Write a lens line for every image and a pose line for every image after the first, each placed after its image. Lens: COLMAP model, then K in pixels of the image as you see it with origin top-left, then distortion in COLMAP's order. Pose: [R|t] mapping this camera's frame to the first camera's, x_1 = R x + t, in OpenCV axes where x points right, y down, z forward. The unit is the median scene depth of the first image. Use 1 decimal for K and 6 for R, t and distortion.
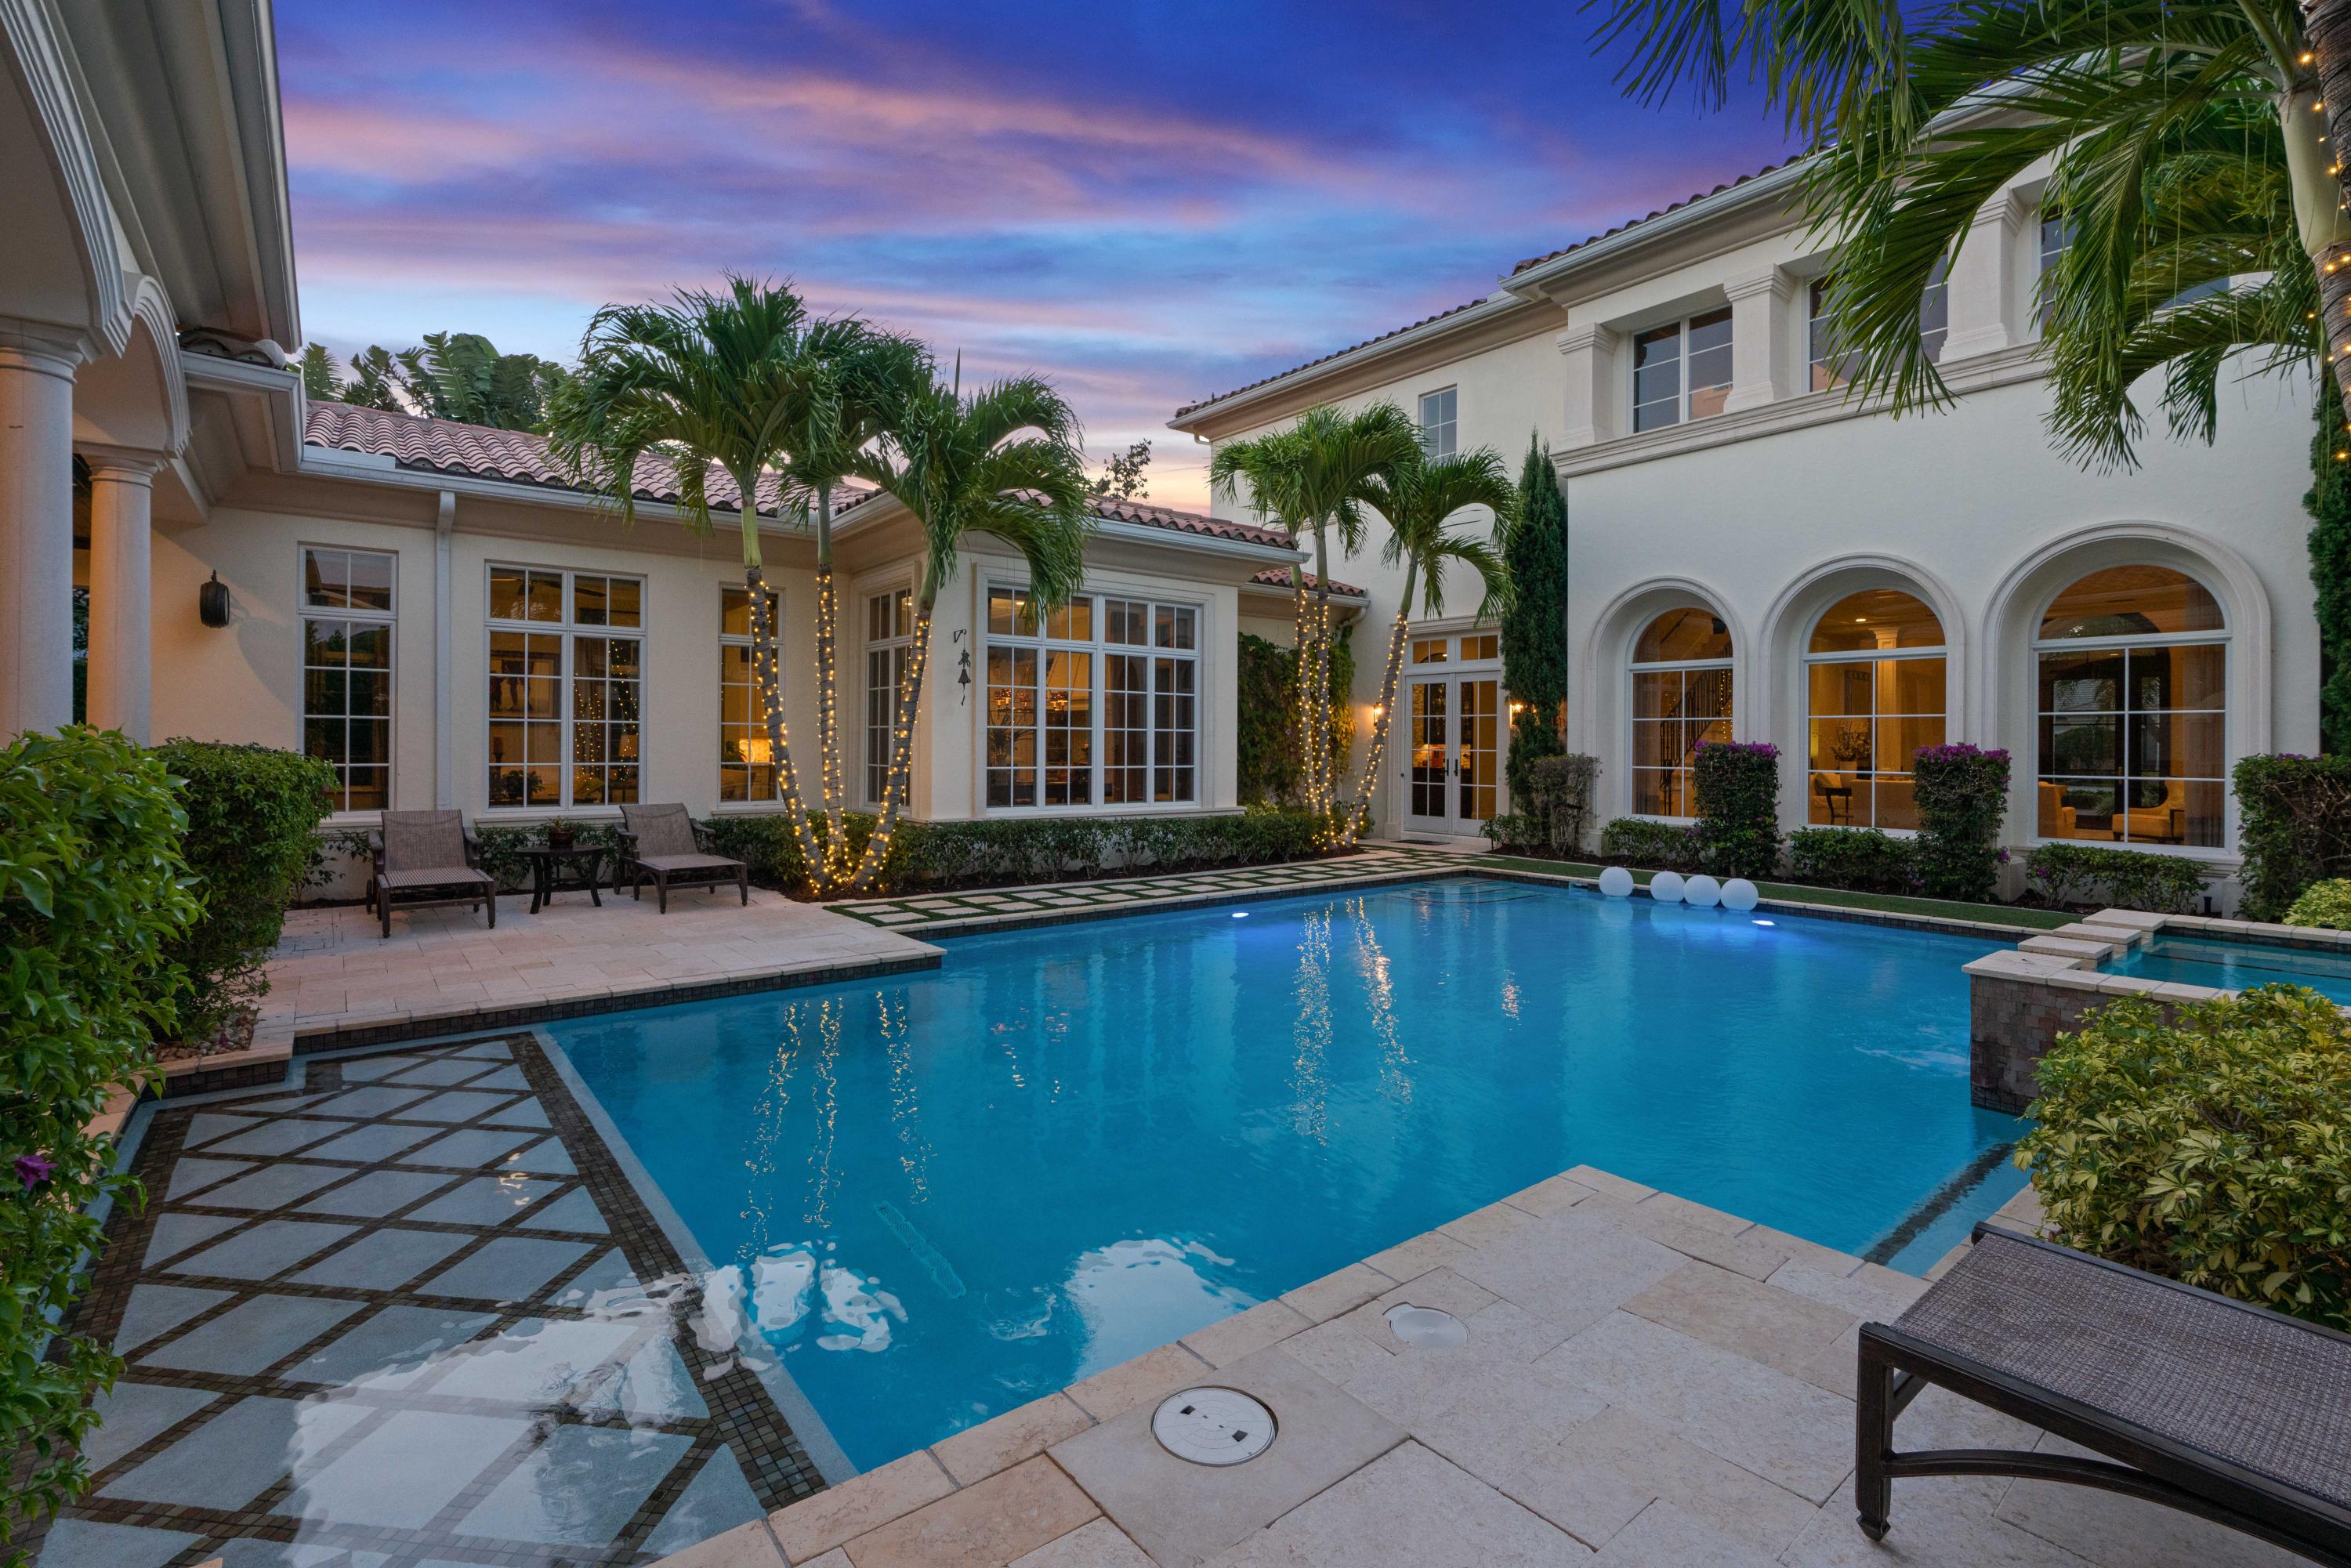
lens RADIAL K [[1080.6, 0, 1178.5], [0, 1080.6, 730.1], [0, 0, 1]] dist [0.001936, 0.000447]
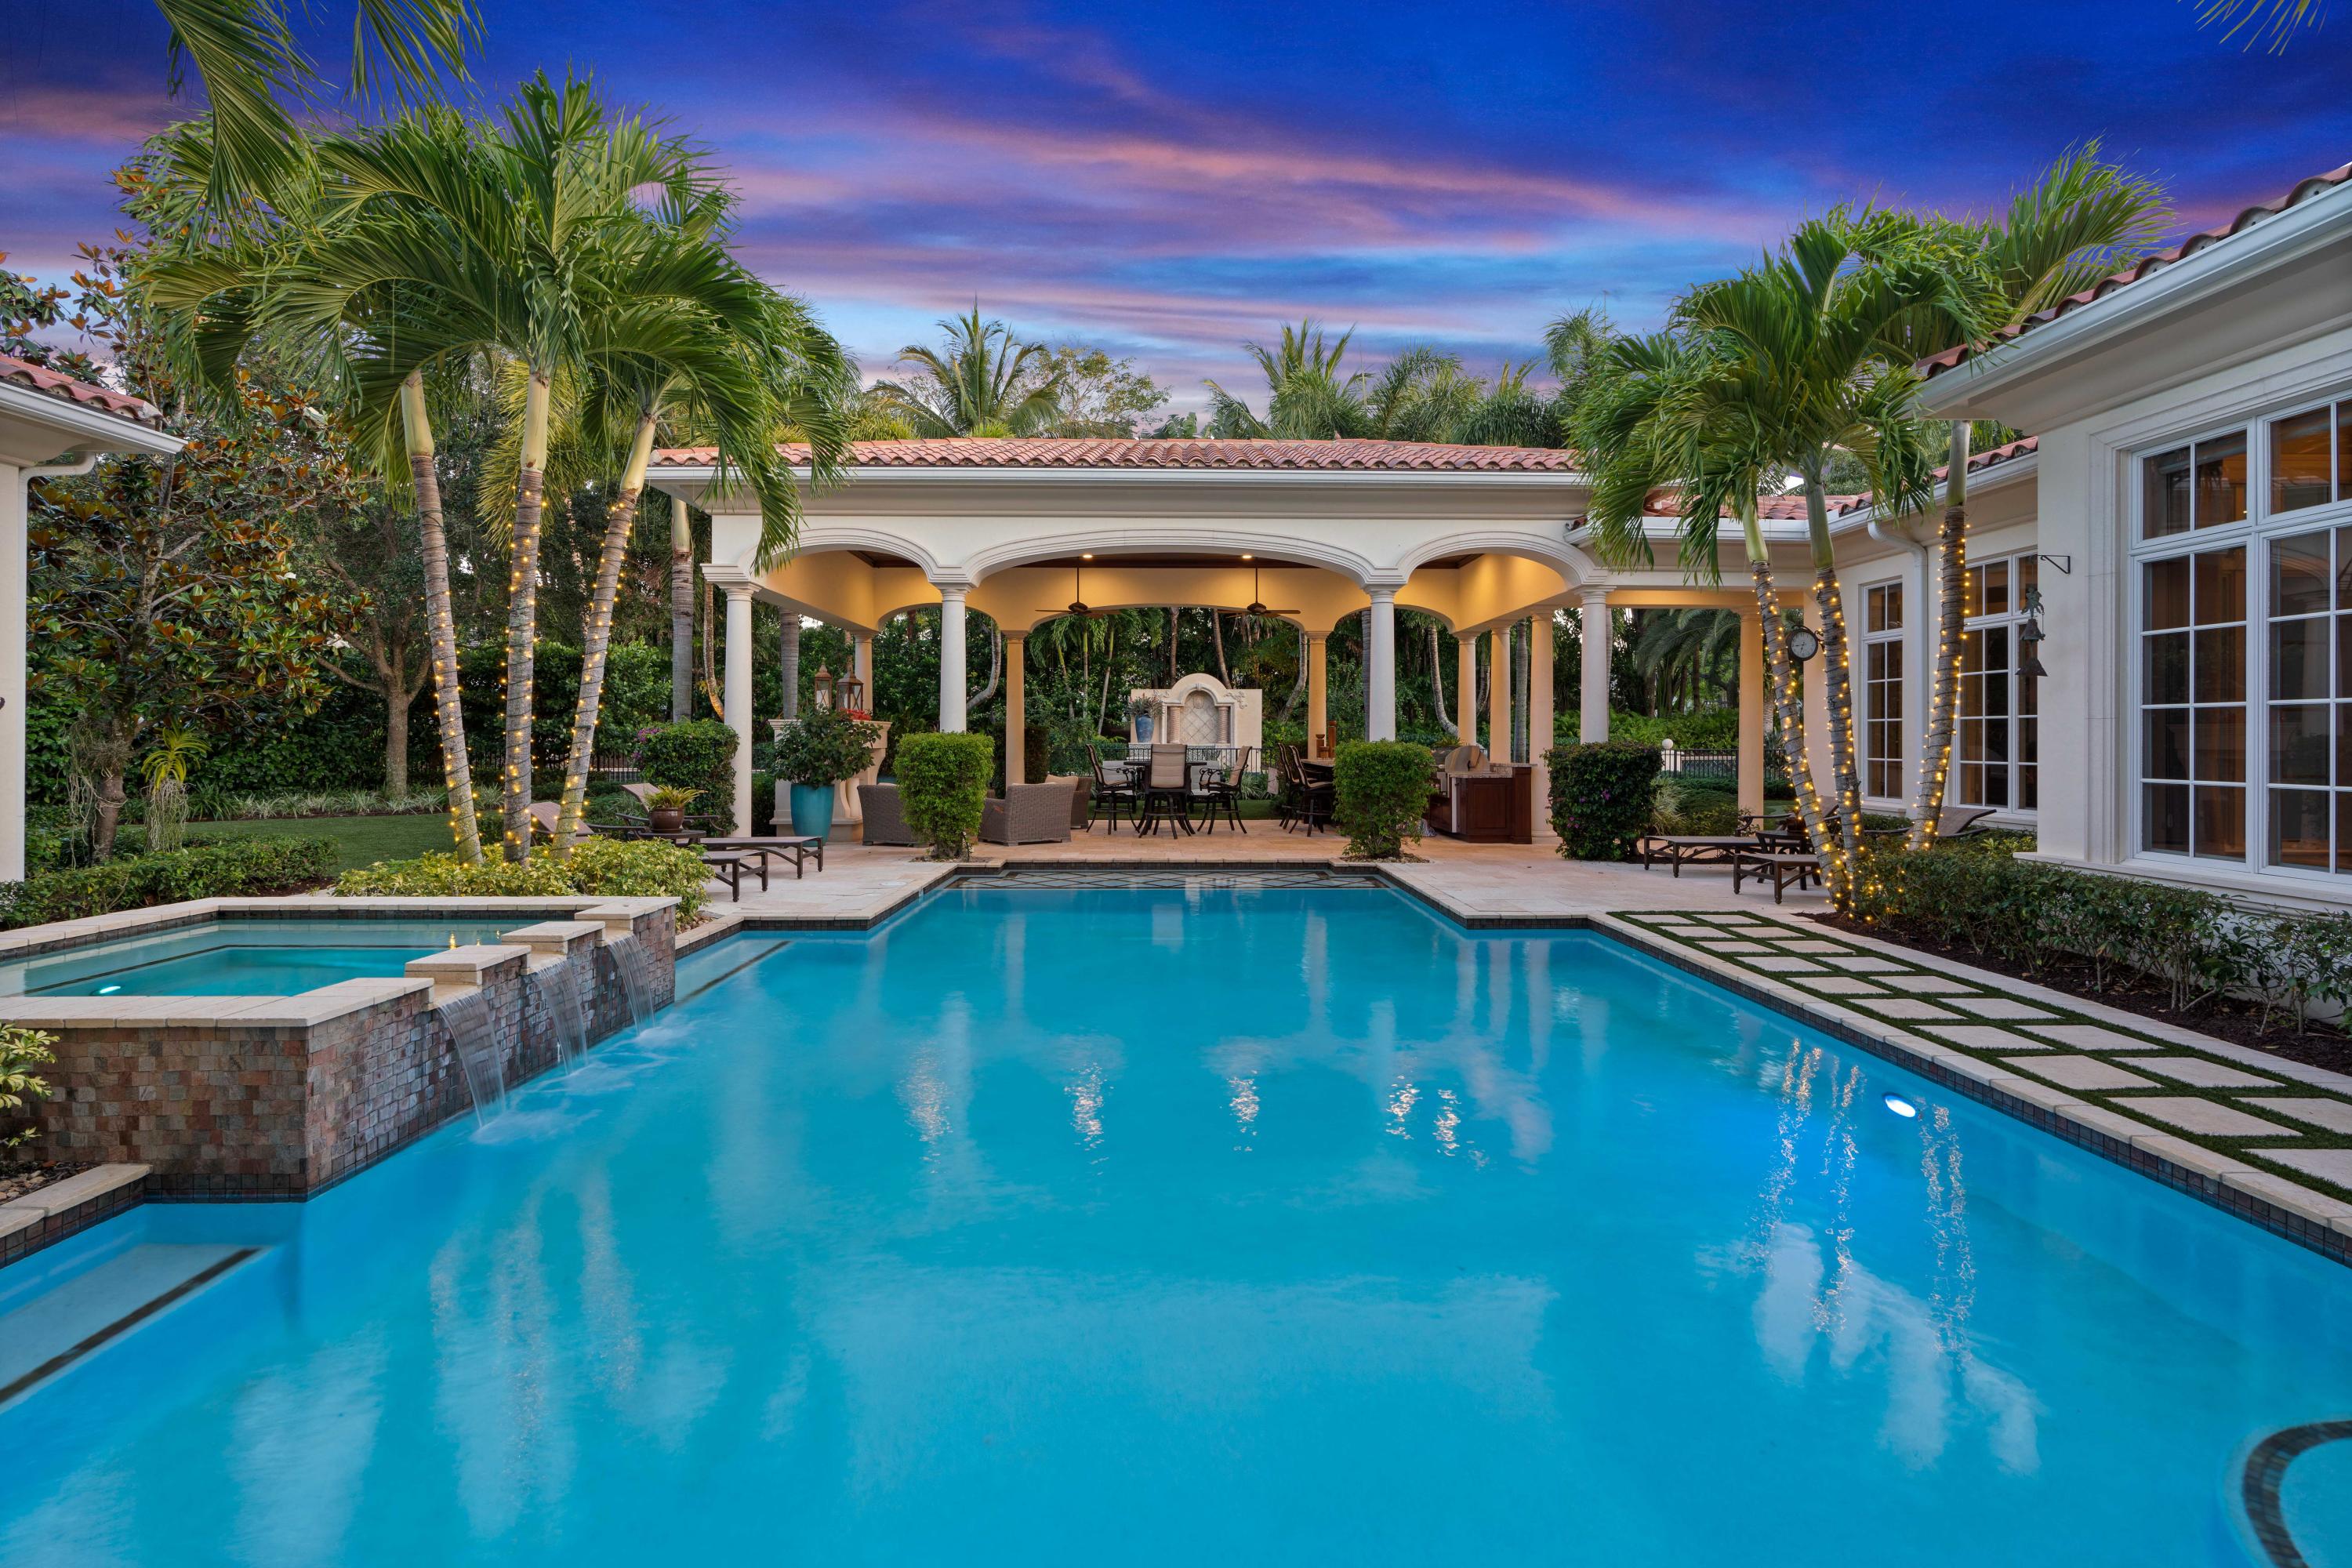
lens RADIAL K [[1056.1, 0, 1179.5], [0, 1056.1, 770.1], [0, 0, 1]] dist [-0.017112, 0.000036]
pose [[-0.592325, 0.005113, -0.805683, 0.581803], [0.003376, 0.999987, 0.003864, 0.024073], [0.805692, -0.000431, -0.592334, 0.885319]]
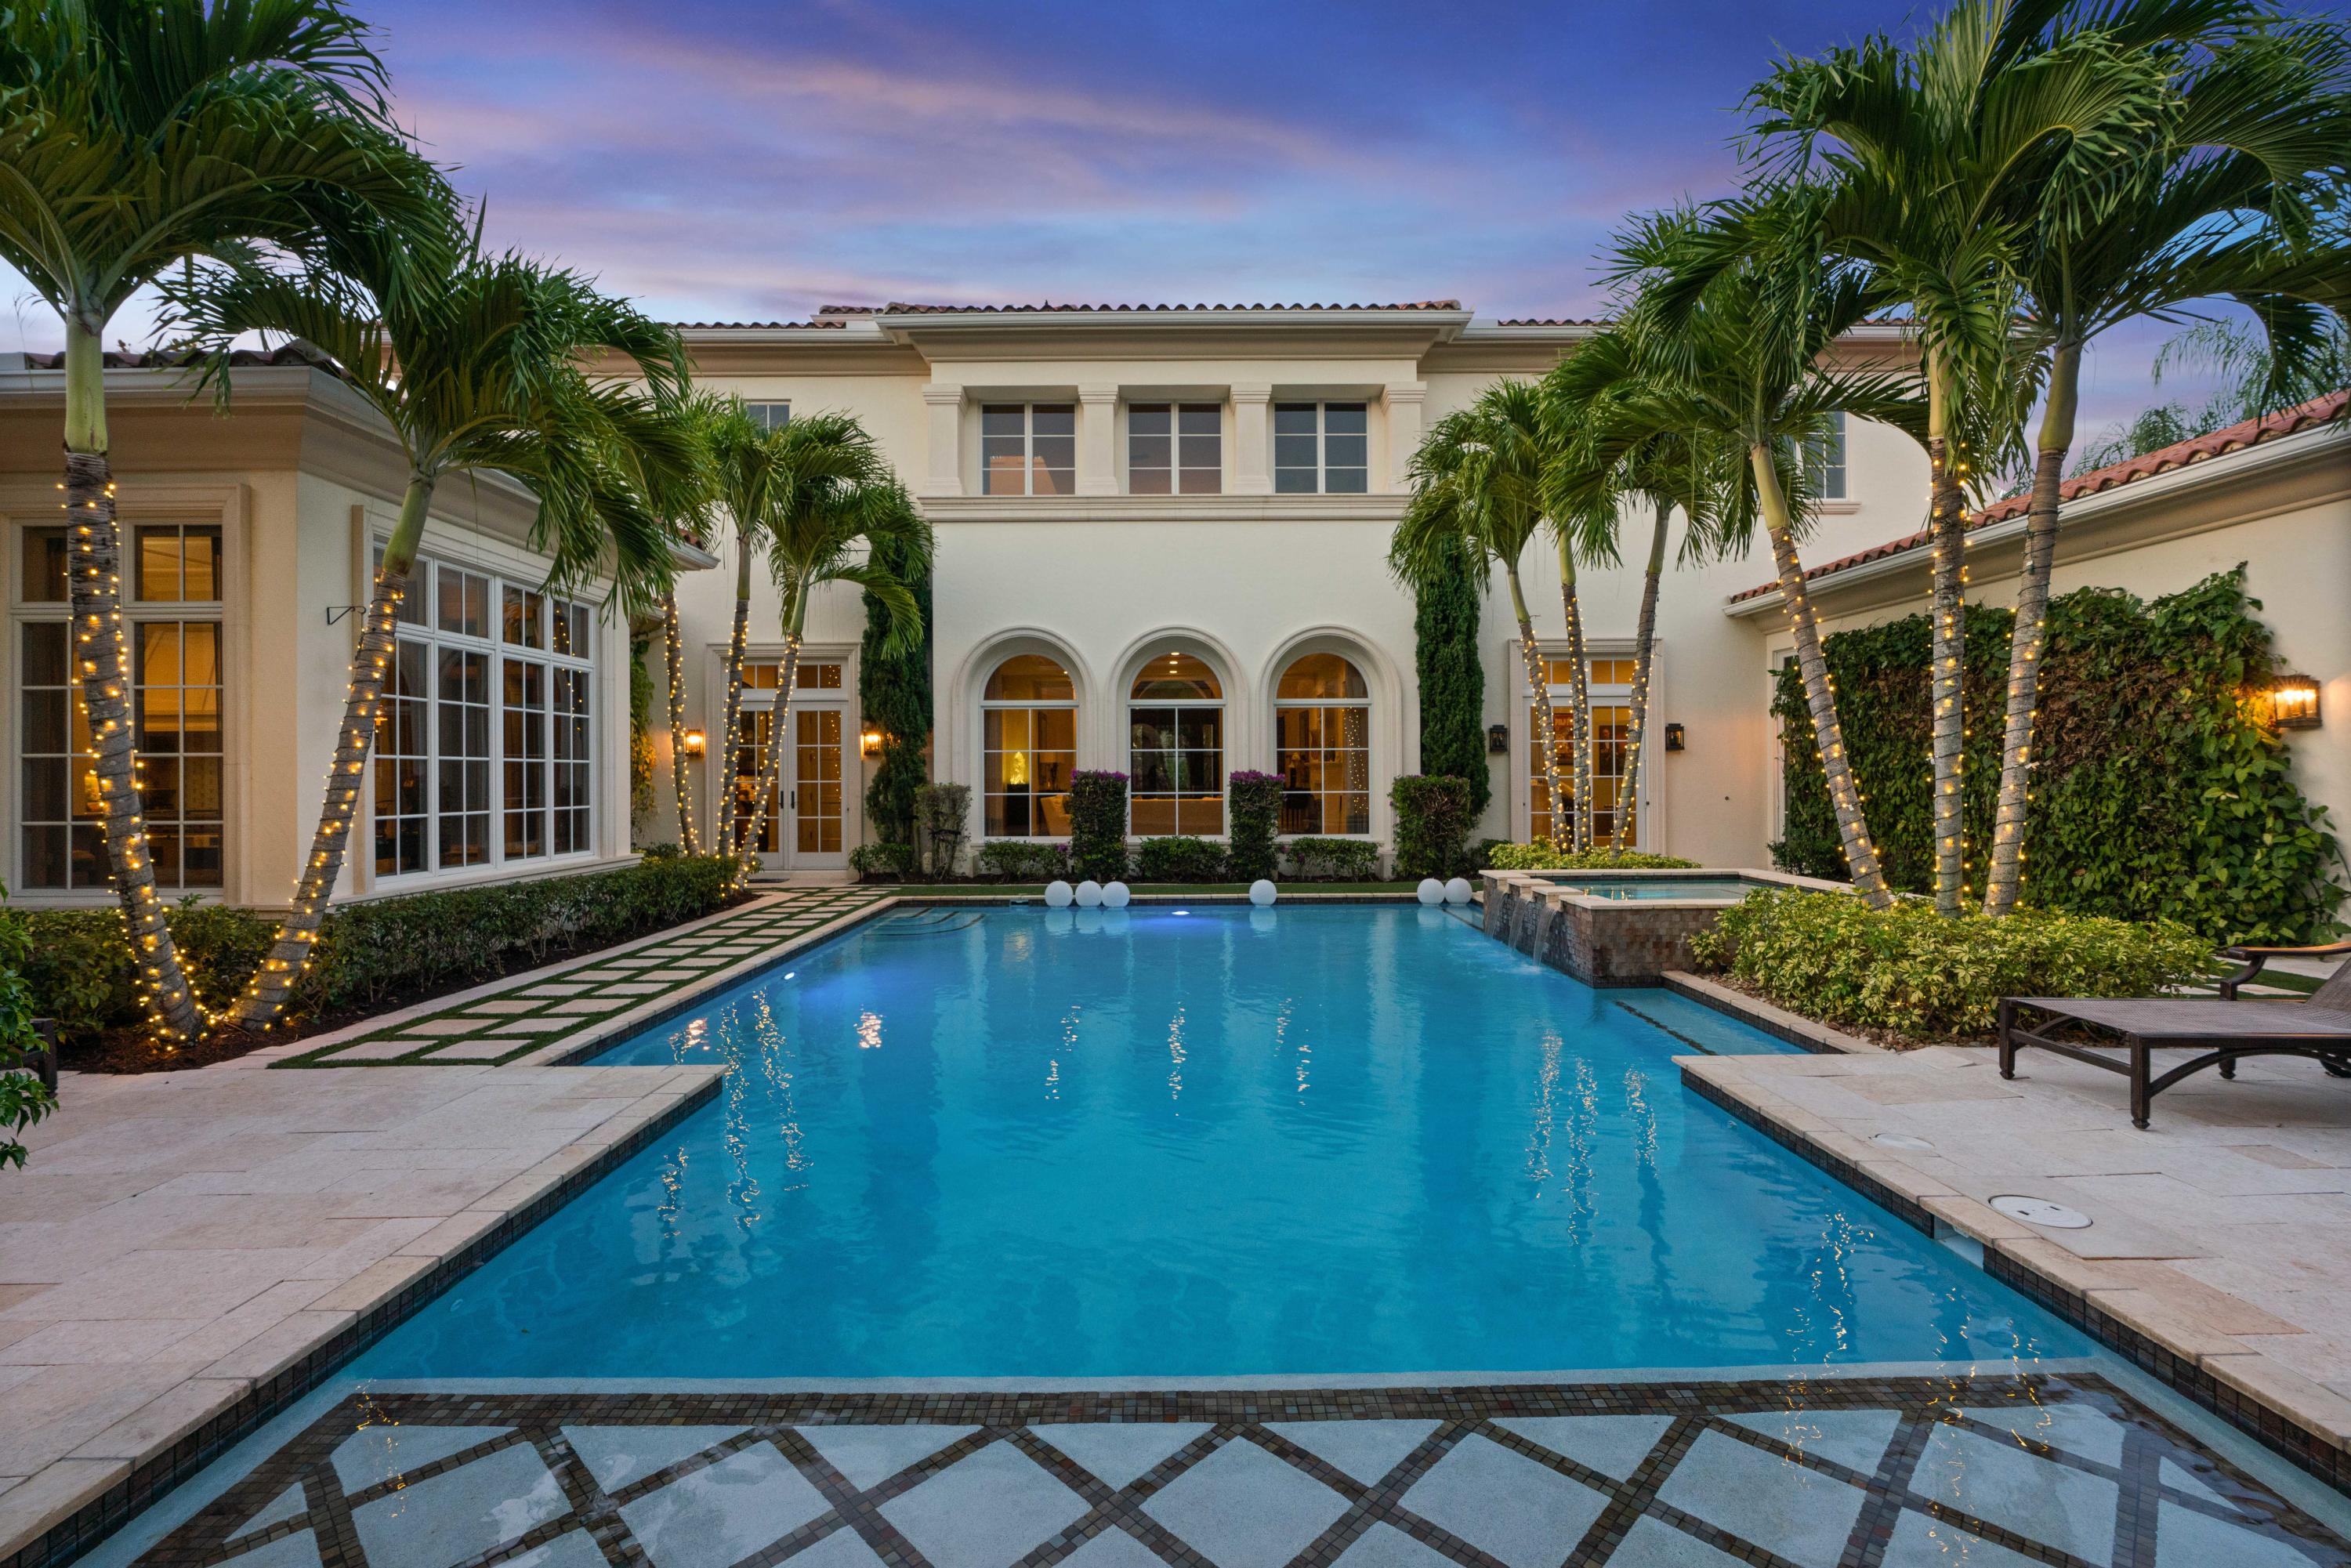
lens RADIAL K [[1055.6, 0, 1179.0], [0, 1055.6, 770.1], [0, 0, 1]] dist [-0.017112, 0.000036]
pose [[0.612392, -0.007275, 0.790521, -0.335851], [0.000518, 0.999961, 0.008801, 0.000156], [-0.790554, -0.004980, 0.612372, 0.192748]]
